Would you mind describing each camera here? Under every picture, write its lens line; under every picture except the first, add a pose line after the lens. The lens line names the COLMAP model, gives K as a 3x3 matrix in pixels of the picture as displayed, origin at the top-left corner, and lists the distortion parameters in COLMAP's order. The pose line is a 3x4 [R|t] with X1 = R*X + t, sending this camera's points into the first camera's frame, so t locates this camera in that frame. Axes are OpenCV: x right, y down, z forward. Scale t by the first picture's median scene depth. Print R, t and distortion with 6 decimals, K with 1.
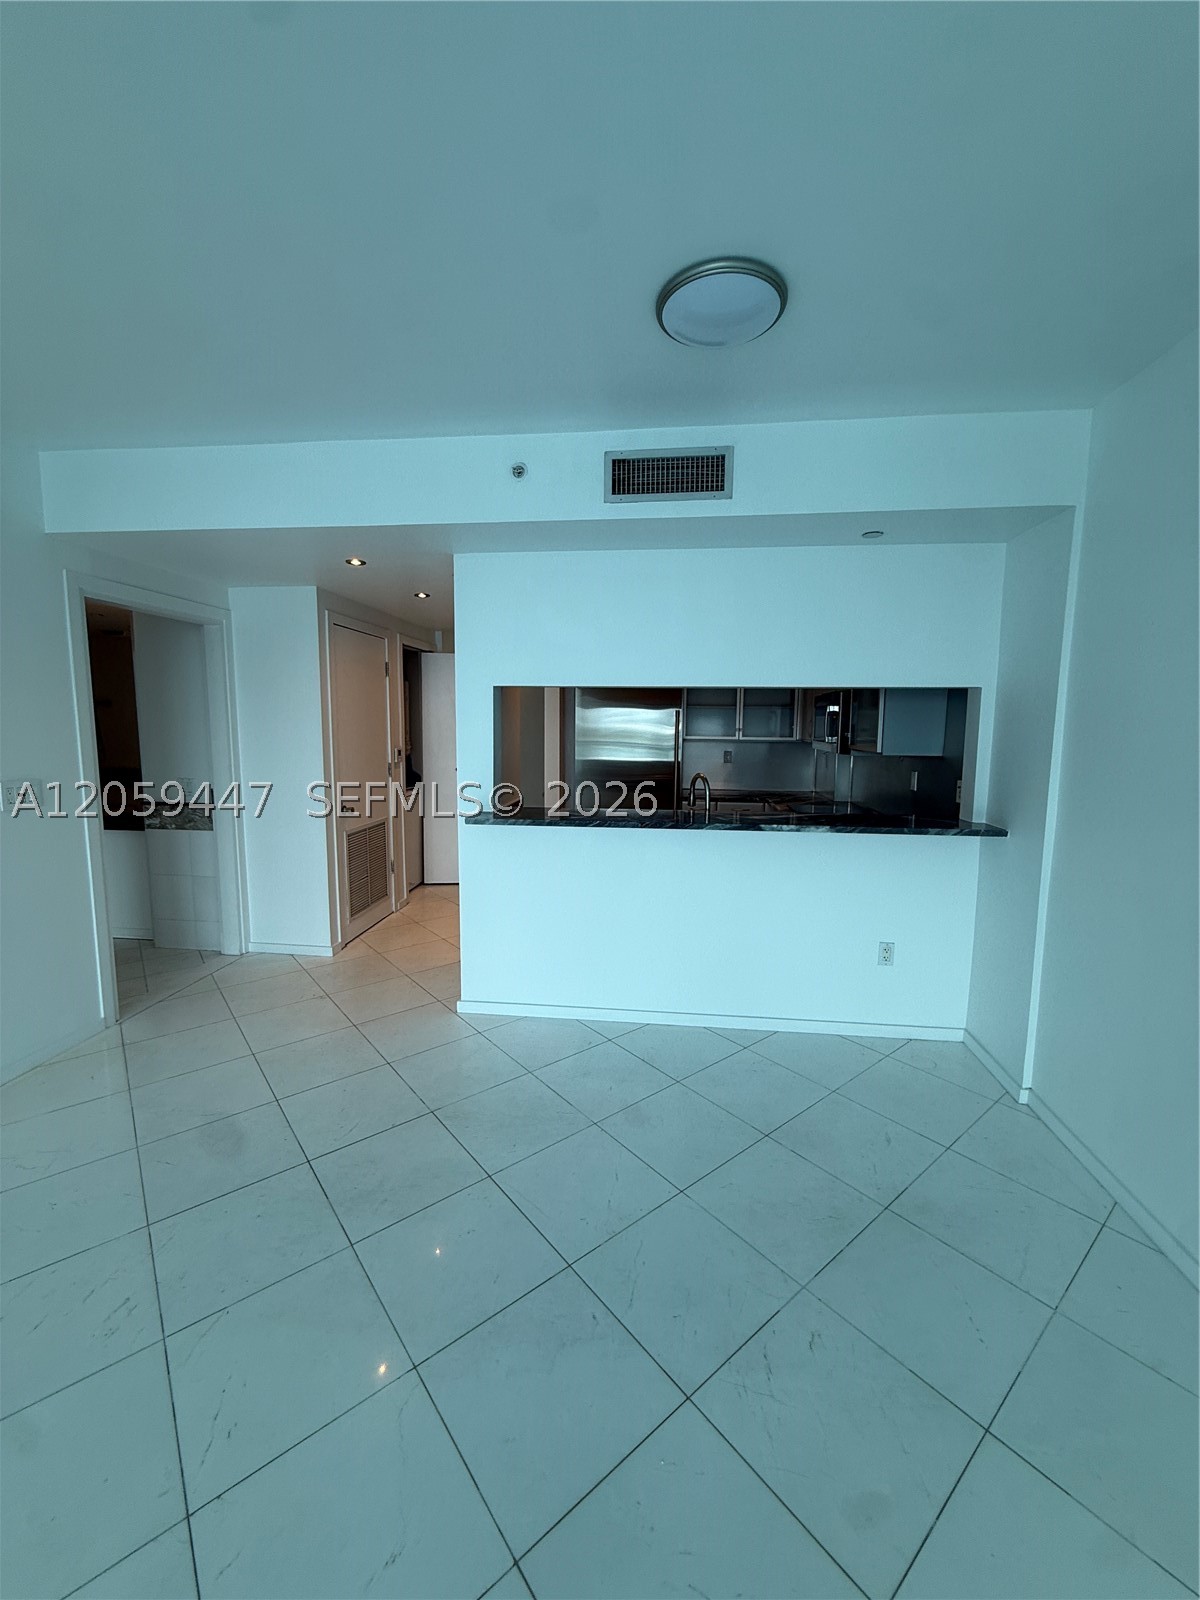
lens RADIAL K [[636.8, 0, 603.7], [0, 636.8, 794.5], [0, 0, 1]] dist [-0.003212, -0.000040]
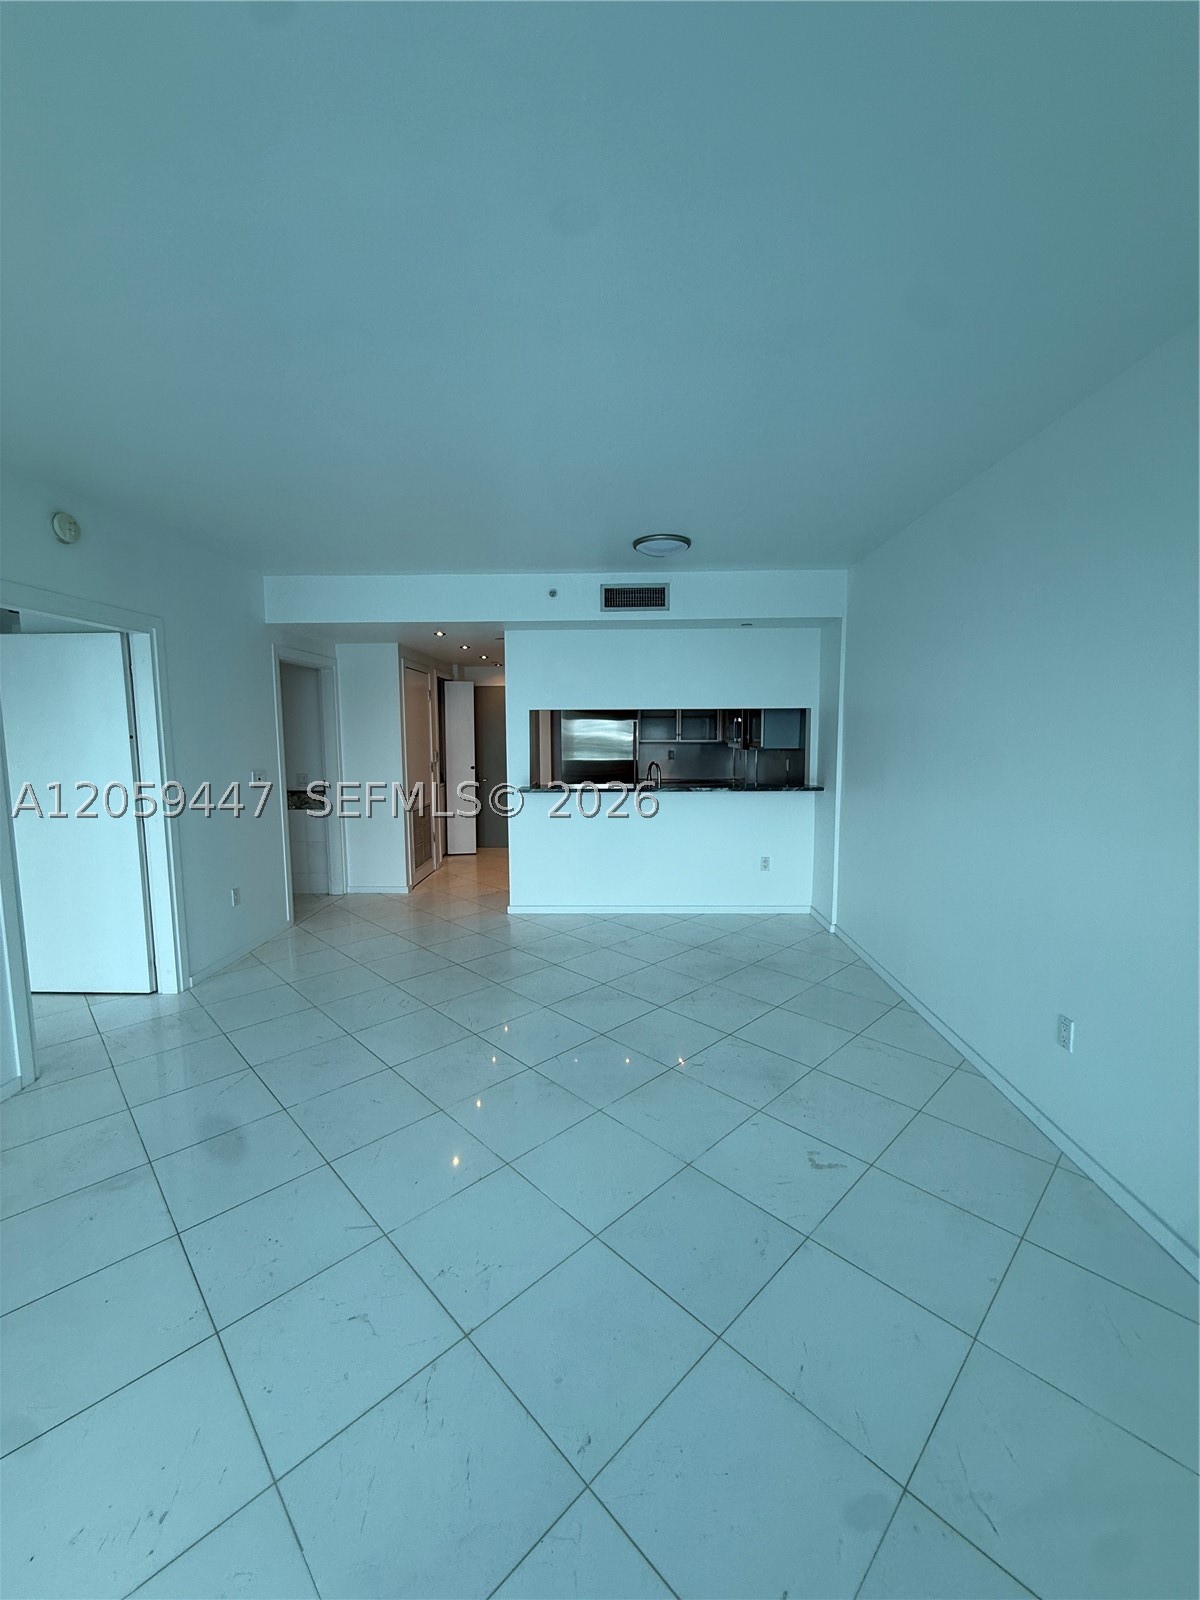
lens RADIAL K [[636.8, 0, 603.6], [0, 636.8, 794.6], [0, 0, 1]] dist [-0.003212, -0.000040]
pose [[0.996253, -0.022693, 0.083452, -0.116640], [0.023720, 0.999654, -0.011343, 0.067182], [-0.083166, 0.013280, 0.996447, -0.616176]]
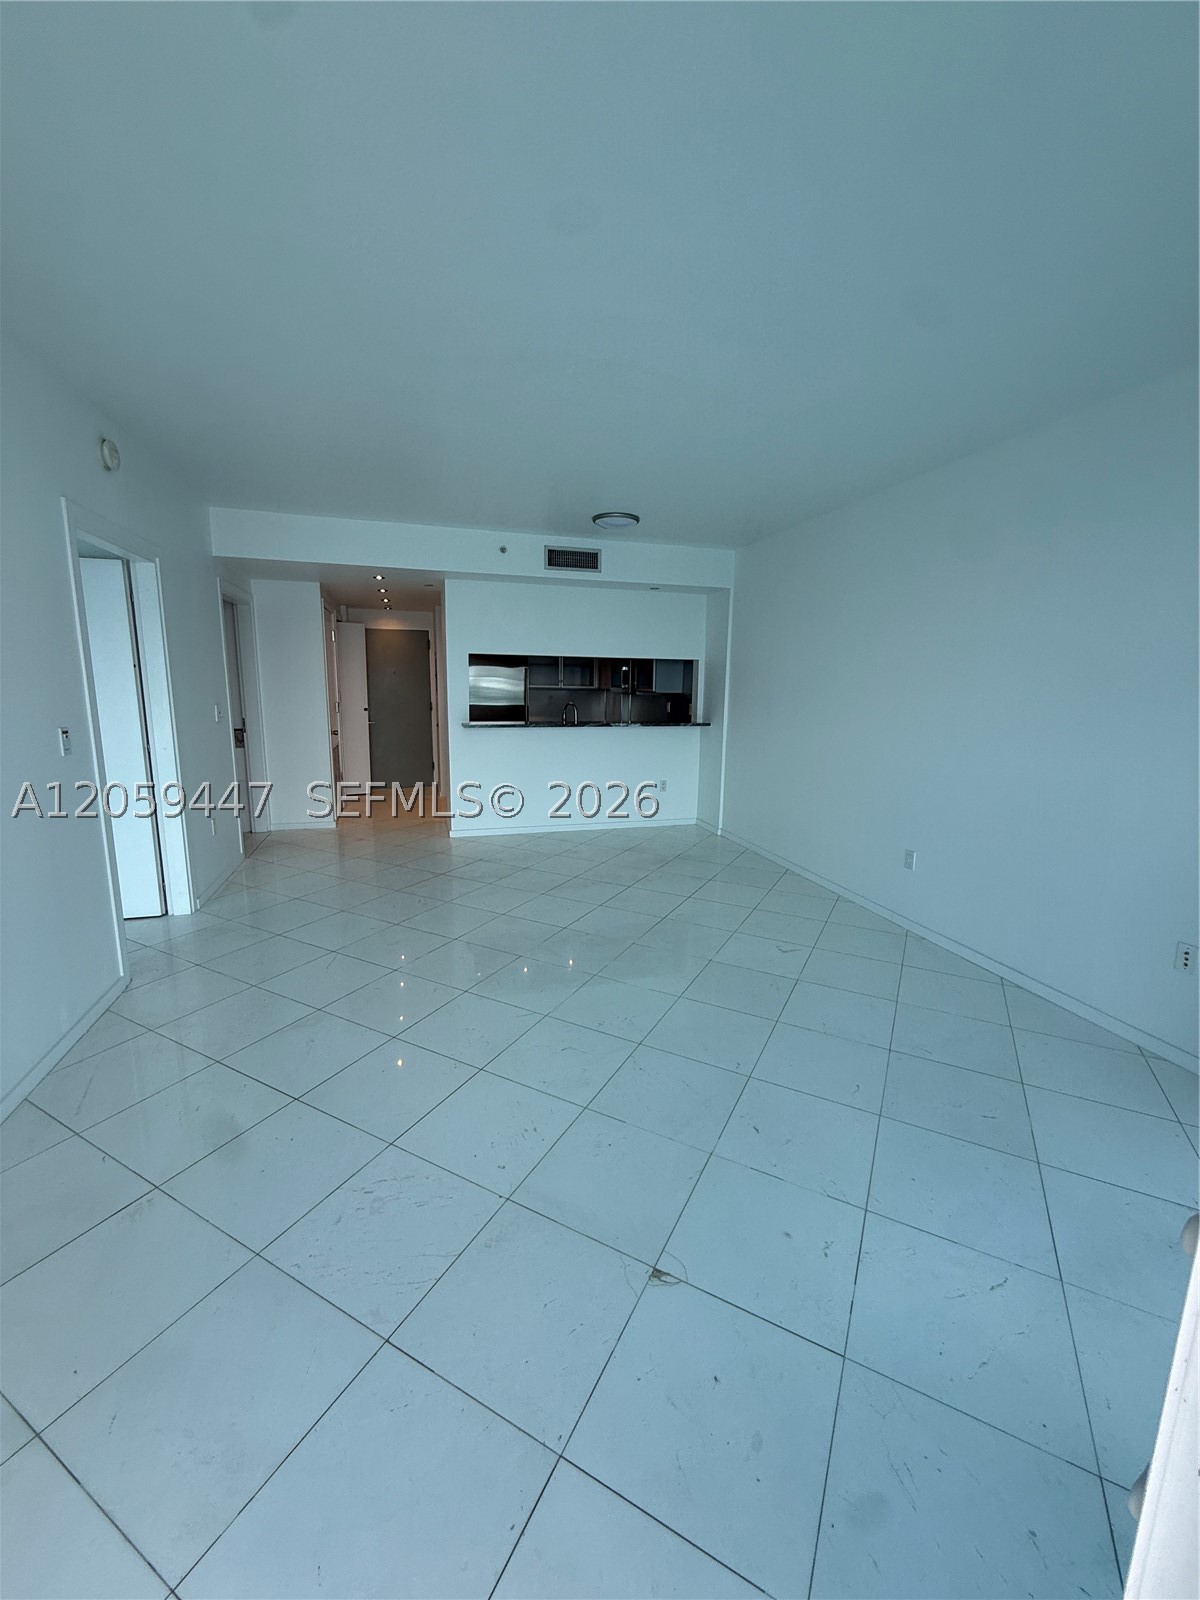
lens RADIAL K [[636.8, 0, 600.1], [0, 636.8, 795.6], [0, 0, 1]] dist [-0.003212, -0.000040]
pose [[0.921103, -0.062428, 0.384280, -0.520194], [0.037302, 0.996670, 0.072503, 0.110881], [-0.387527, -0.052448, 0.920365, -0.803016]]
